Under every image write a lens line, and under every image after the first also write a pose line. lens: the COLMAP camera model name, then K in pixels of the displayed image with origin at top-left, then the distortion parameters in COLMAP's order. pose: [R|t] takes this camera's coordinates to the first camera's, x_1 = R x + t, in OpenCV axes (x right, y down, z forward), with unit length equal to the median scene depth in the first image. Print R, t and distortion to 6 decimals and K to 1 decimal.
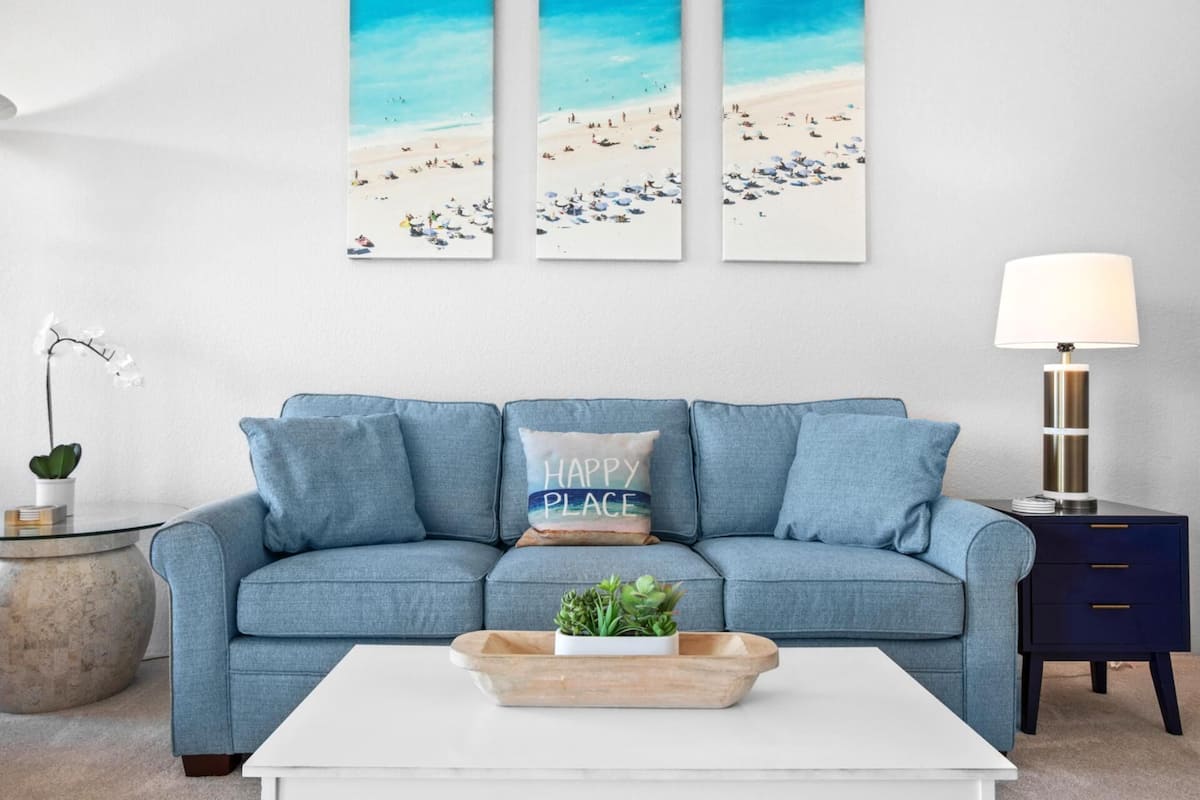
lens RADIAL K [[867.2, 0, 600.0], [0, 867.2, 400.0], [0, 0, 1]] dist [-0.048885, 0.004870]
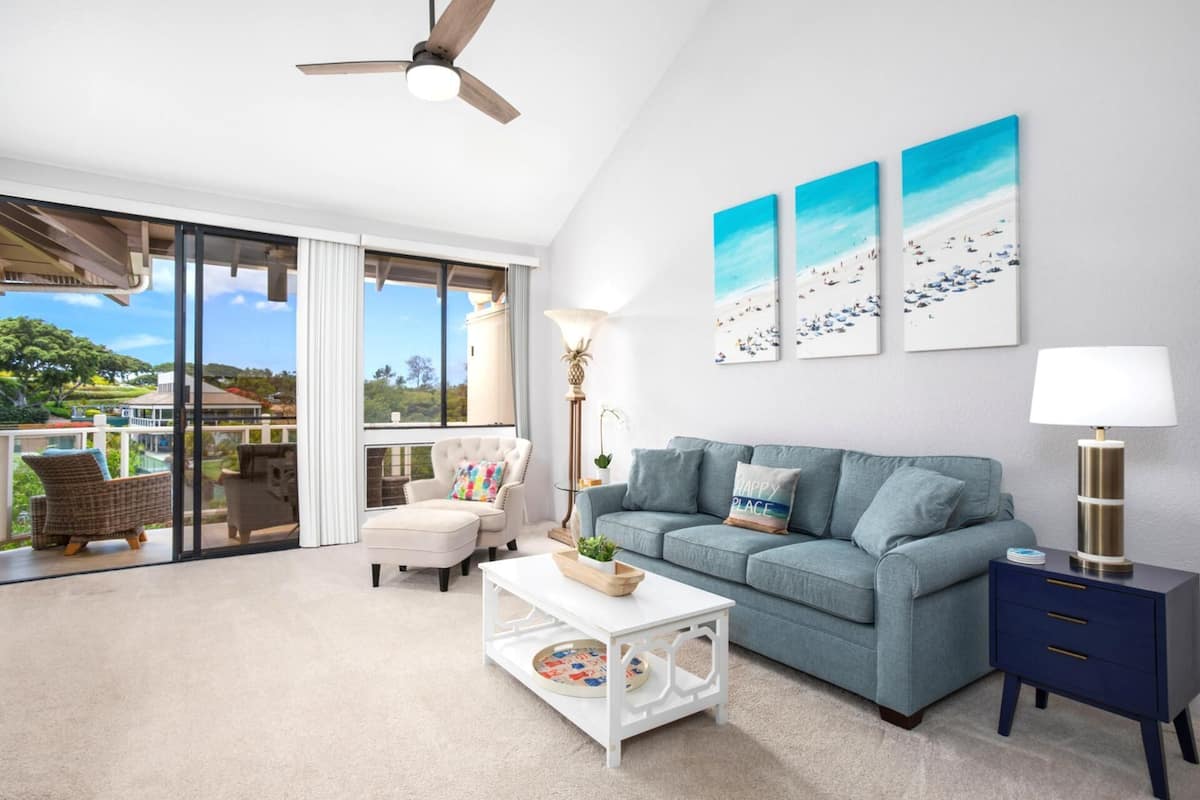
lens RADIAL K [[652.4, 0, 600.0], [0, 652.4, 400.0], [0, 0, 1]] dist [0.002460, 0.000196]
pose [[0.553167, -0.004955, -0.833056, 0.770672], [0.004828, 0.999985, -0.002742, -0.081844], [0.833056, -0.002505, 0.553182, -0.018839]]
